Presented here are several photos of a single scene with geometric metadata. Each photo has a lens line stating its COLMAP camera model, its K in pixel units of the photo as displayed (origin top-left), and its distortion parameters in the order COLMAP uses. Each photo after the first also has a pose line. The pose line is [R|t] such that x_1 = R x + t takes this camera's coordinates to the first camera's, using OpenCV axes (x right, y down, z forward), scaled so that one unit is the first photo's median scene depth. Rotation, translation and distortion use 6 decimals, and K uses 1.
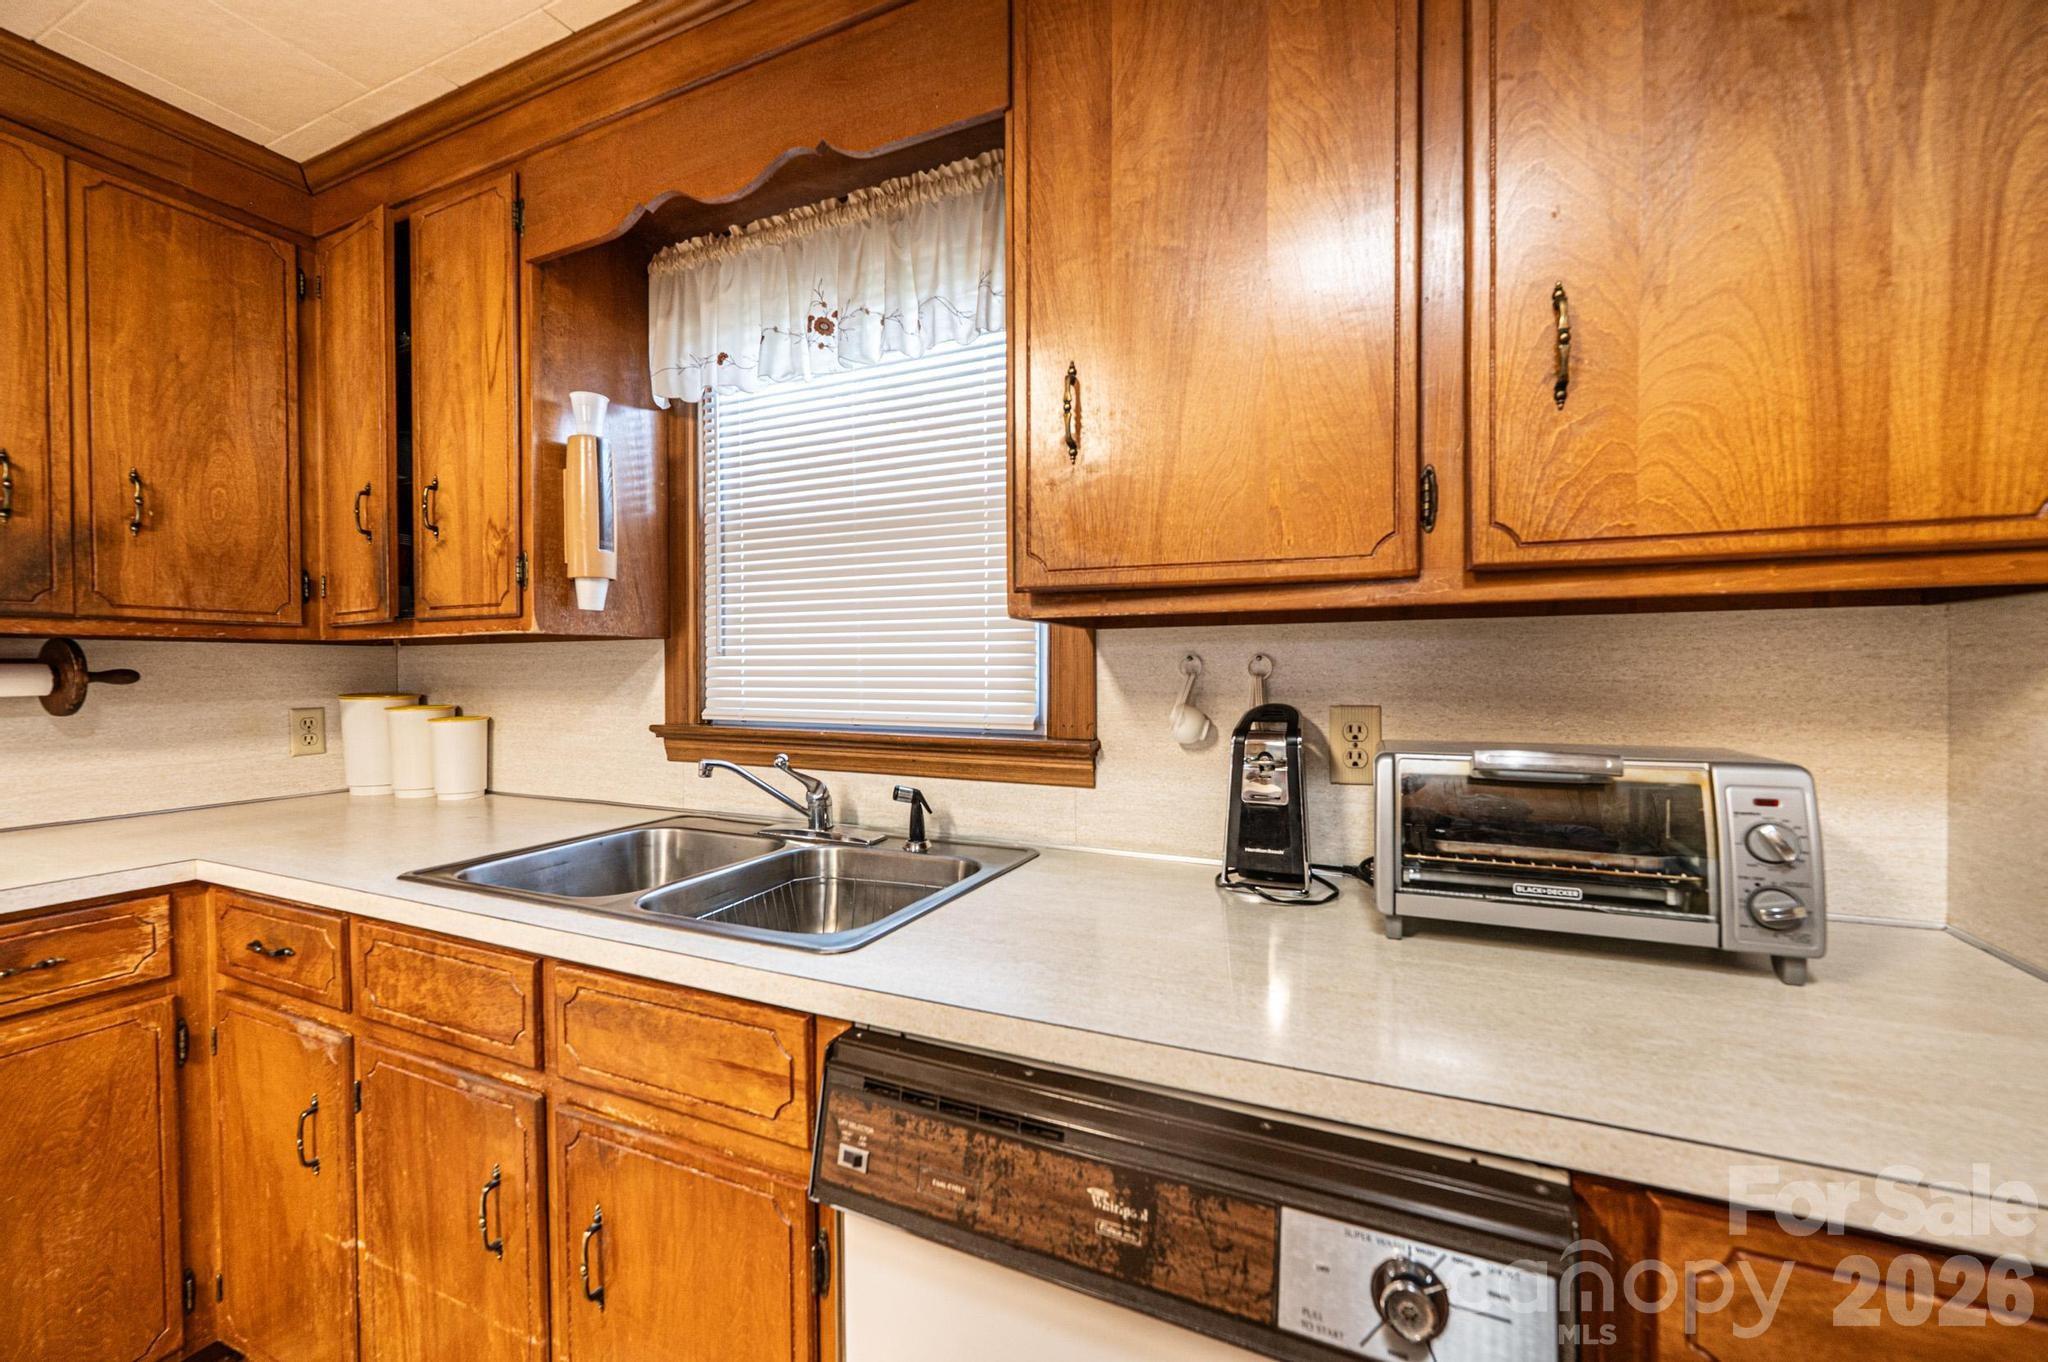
lens RADIAL K [[810.6, 0, 1024.9], [0, 810.6, 682.2], [0, 0, 1]] dist [-0.003776, 0.000549]
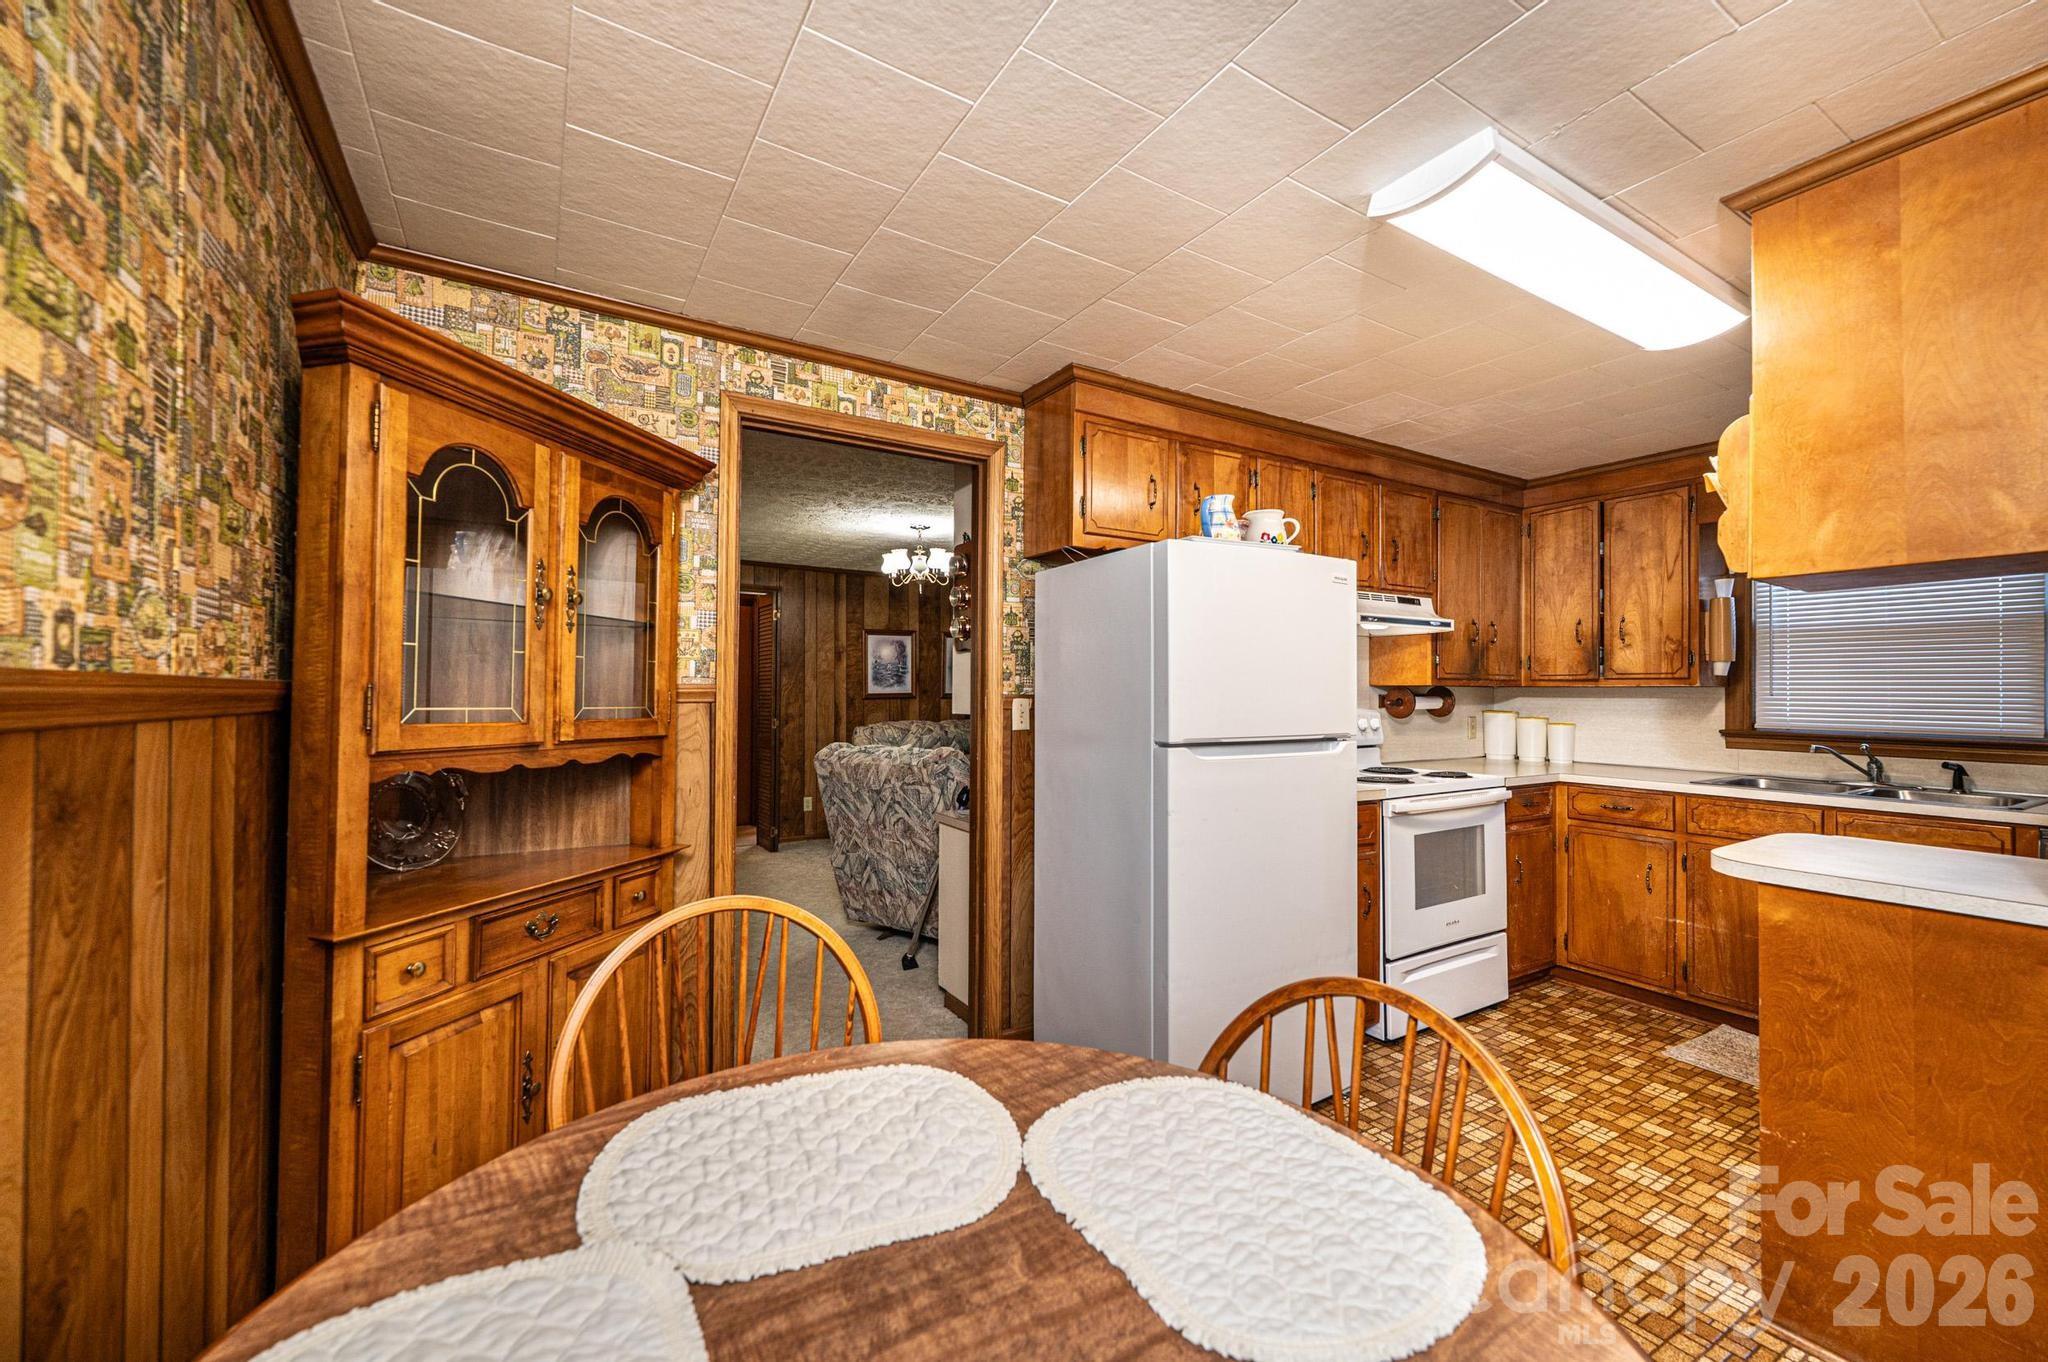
lens RADIAL K [[810.6, 0, 1025.3], [0, 810.6, 682.2], [0, 0, 1]] dist [-0.003776, 0.000549]
pose [[0.821389, 0.003608, -0.570356, -0.944090], [-0.019788, 0.999558, -0.022174, 0.016783], [0.570025, 0.029500, 0.821098, -2.109612]]
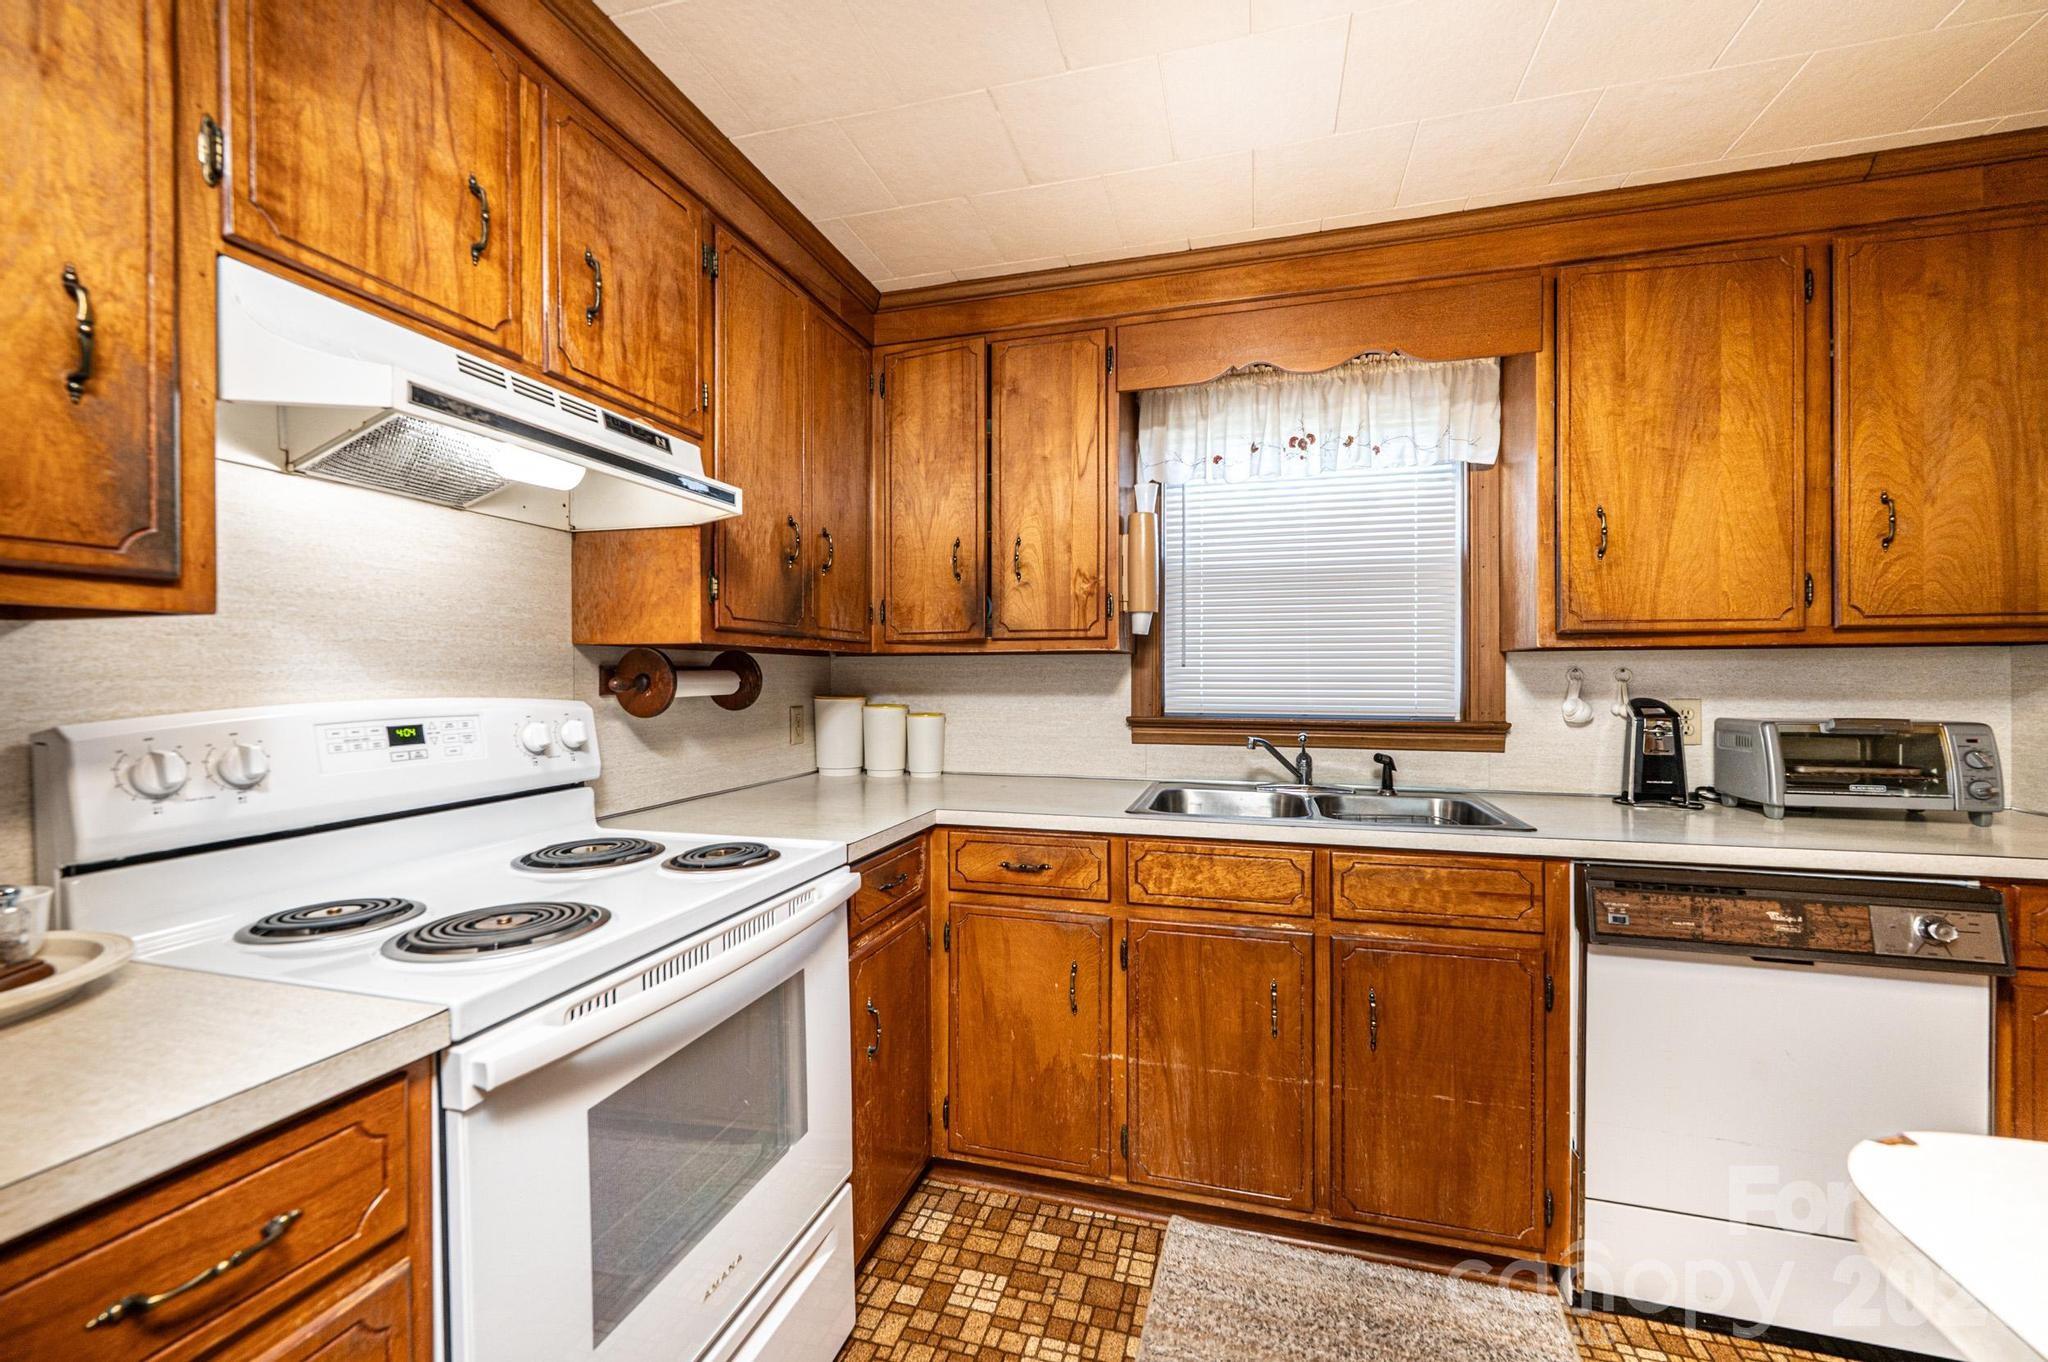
lens RADIAL K [[810.6, 0, 1026.3], [0, 810.6, 681.4], [0, 0, 1]] dist [-0.003776, 0.000549]
pose [[0.989415, 0.002444, 0.145096, -1.064985], [-0.000766, 0.999932, -0.011618, 0.011497], [-0.145115, 0.011384, 0.989349, -0.424024]]
